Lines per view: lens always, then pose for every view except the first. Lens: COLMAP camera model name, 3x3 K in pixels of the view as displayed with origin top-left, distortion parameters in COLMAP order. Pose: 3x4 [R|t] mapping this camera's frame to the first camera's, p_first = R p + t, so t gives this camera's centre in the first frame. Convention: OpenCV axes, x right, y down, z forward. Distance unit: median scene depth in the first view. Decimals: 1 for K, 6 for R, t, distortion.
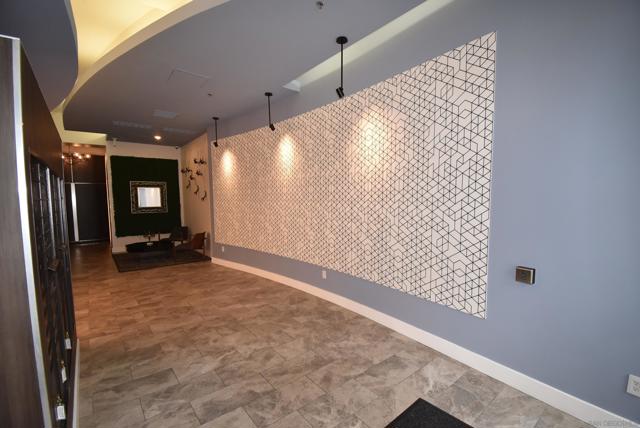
lens RADIAL K [[283.8, 0, 326.7], [0, 283.8, 213.6], [0, 0, 1]] dist [-0.003771, -0.013401]
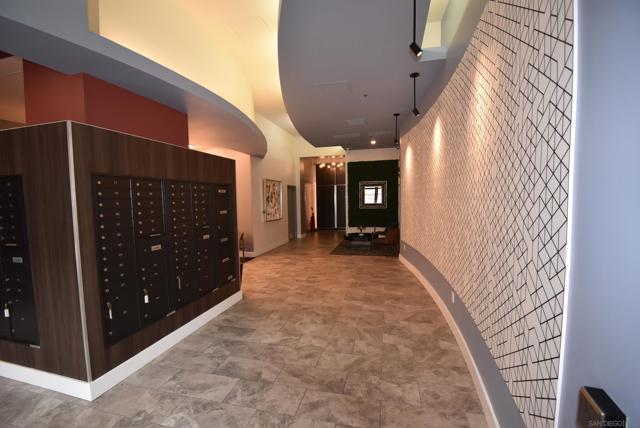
lens RADIAL K [[283.8, 0, 320.8], [0, 283.8, 218.0], [0, 0, 1]] dist [-0.003771, -0.013401]
pose [[0.596041, 0.055331, -0.801045, 0.470262], [-0.034758, 0.998466, 0.043105, -0.017153], [0.802201, 0.002150, 0.597050, 0.349277]]
